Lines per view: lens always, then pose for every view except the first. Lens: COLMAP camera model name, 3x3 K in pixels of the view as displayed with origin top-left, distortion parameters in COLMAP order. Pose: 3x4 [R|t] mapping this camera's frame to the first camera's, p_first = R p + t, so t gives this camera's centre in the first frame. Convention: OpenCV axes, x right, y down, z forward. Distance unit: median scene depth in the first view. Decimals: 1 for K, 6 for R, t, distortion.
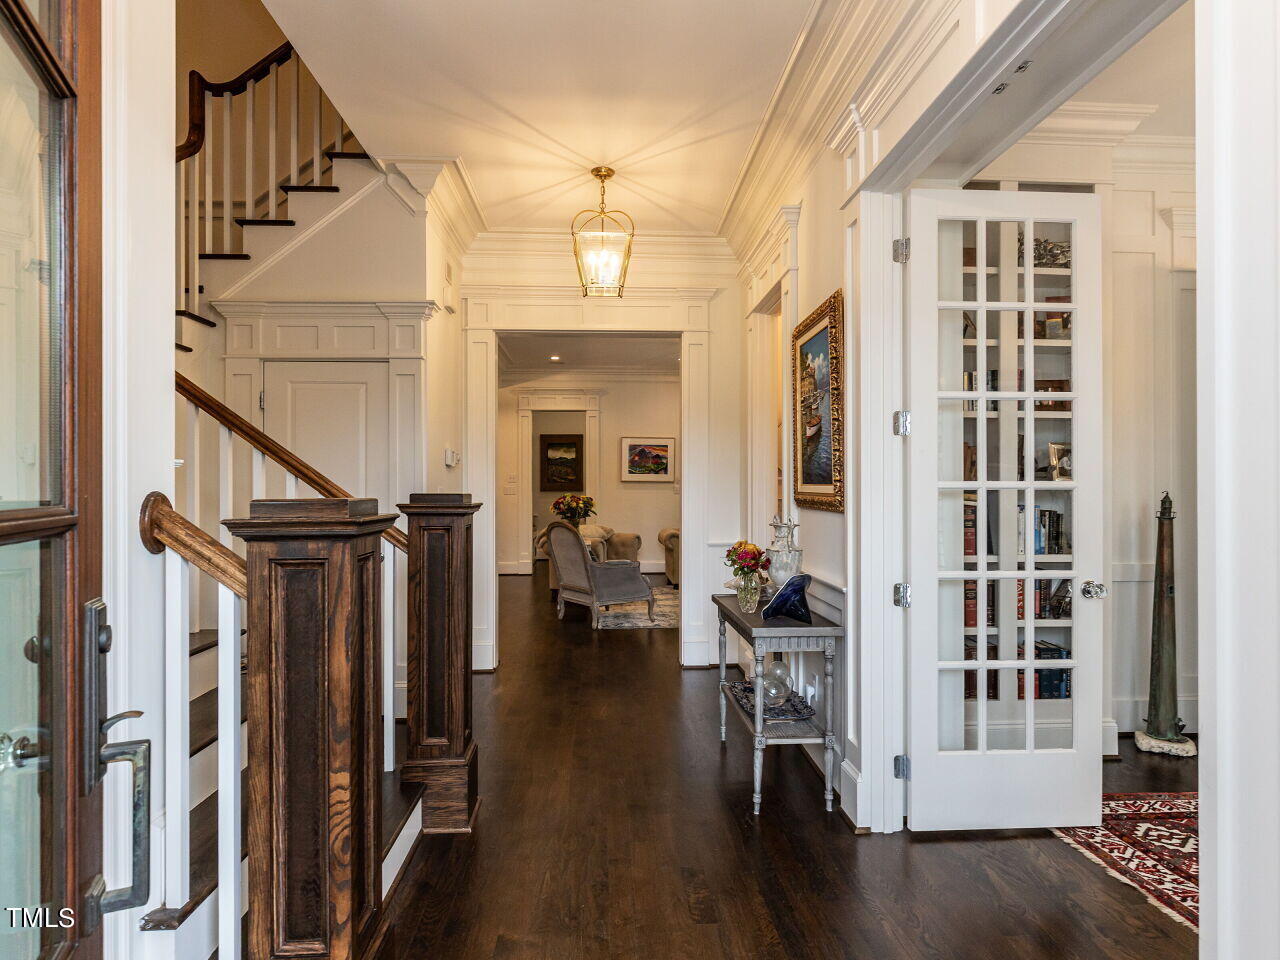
lens RADIAL K [[679.1, 0, 640.1], [0, 679.1, 486.3], [0, 0, 1]] dist [-0.002275, -0.000392]
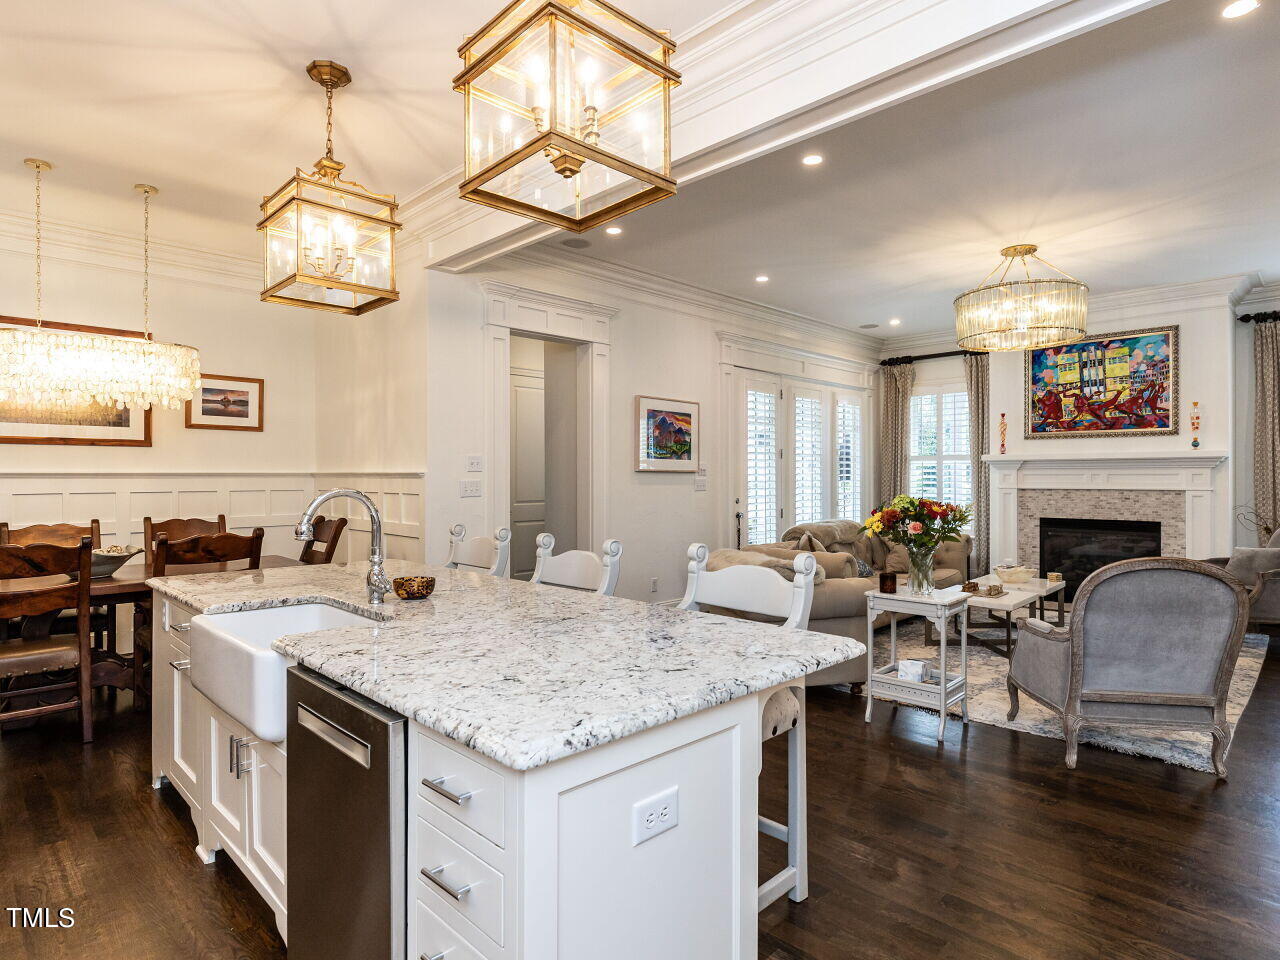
lens RADIAL K [[712.1, 0, 639.5], [0, 712.1, 475.8], [0, 0, 1]] dist [-0.001355, -0.000233]
pose [[0.749984, -0.001311, 0.661454, -0.431870], [0.002911, 0.999995, -0.001319, -0.002420], [-0.661449, 0.002914, 0.749984, 0.537389]]
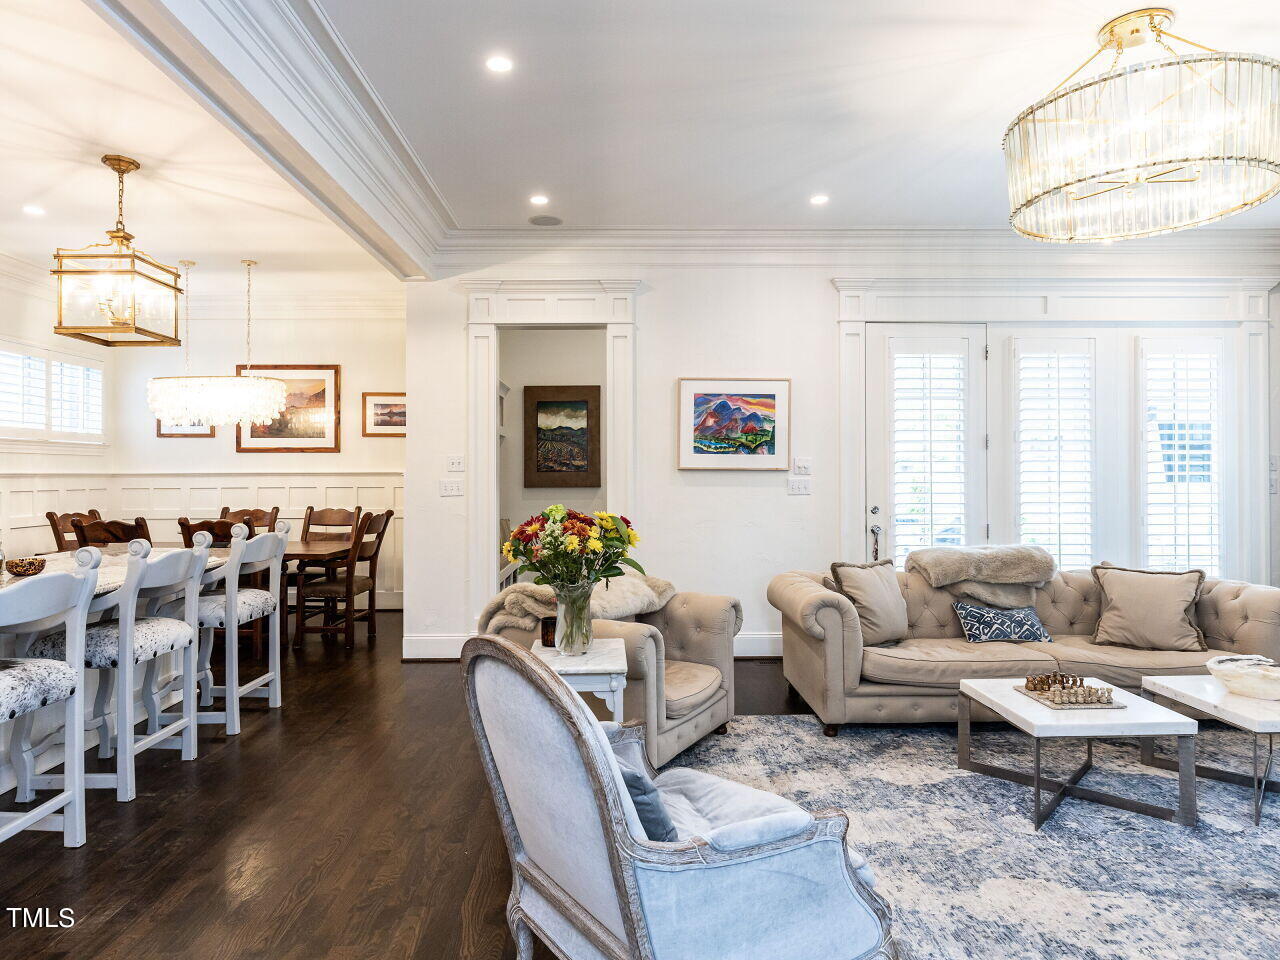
lens RADIAL K [[762.8, 0, 624.0], [0, 762.8, 471.6], [0, 0, 1]] dist [-0.000255, -0.001414]
pose [[0.998601, -0.002069, -0.052835, -0.038095], [0.001831, 0.999988, -0.004550, -0.003268], [0.052844, 0.004447, 0.998593, 0.452118]]
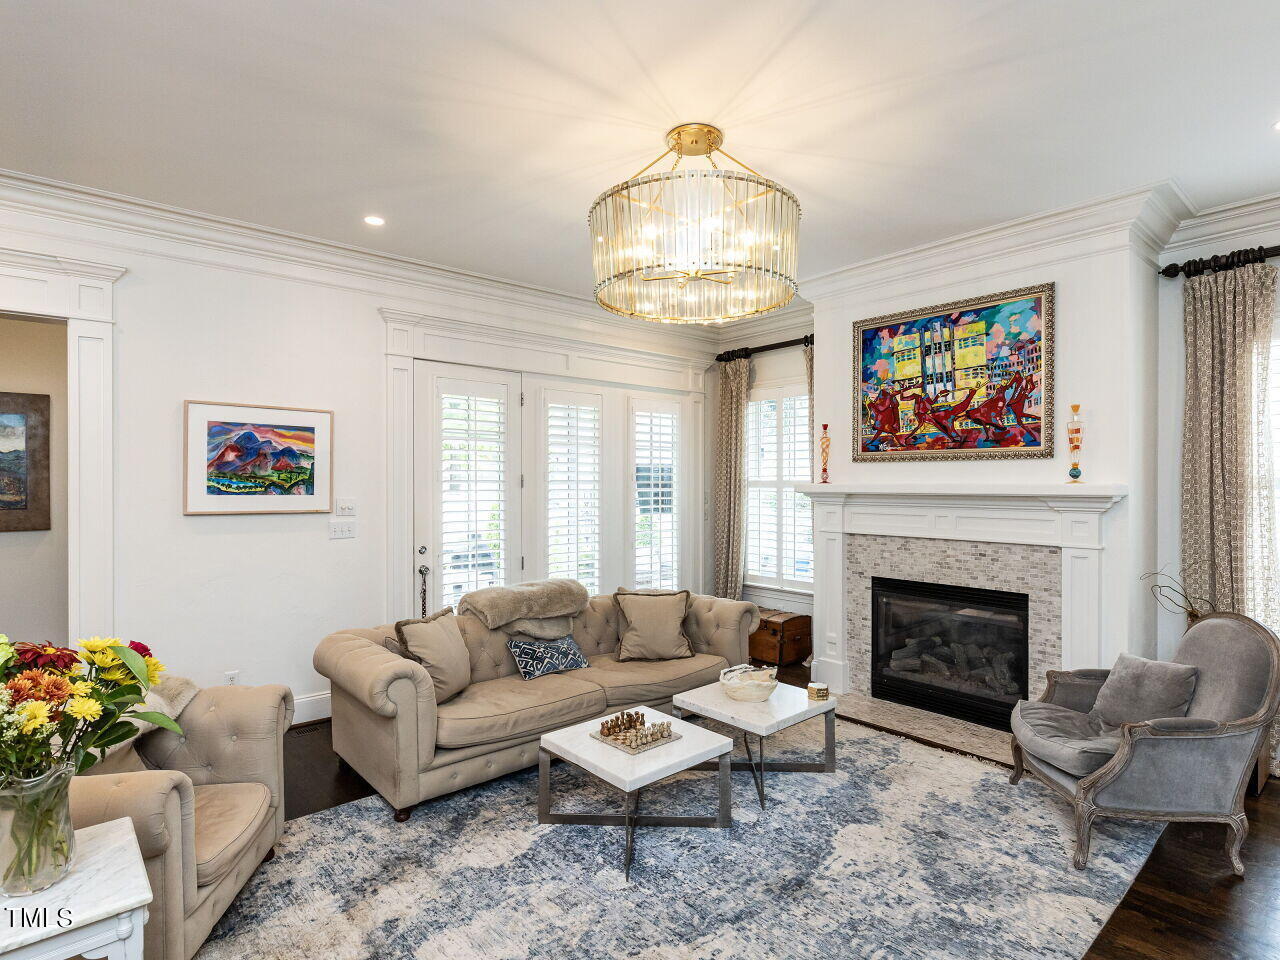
lens RADIAL K [[679.1, 0, 640.1], [0, 679.1, 486.3], [0, 0, 1]] dist [-0.002275, -0.000392]
pose [[0.797643, -0.002905, 0.603123, -0.054241], [0.000866, 0.999993, 0.003671, -0.024562], [-0.603130, -0.002406, 0.797639, 0.531718]]
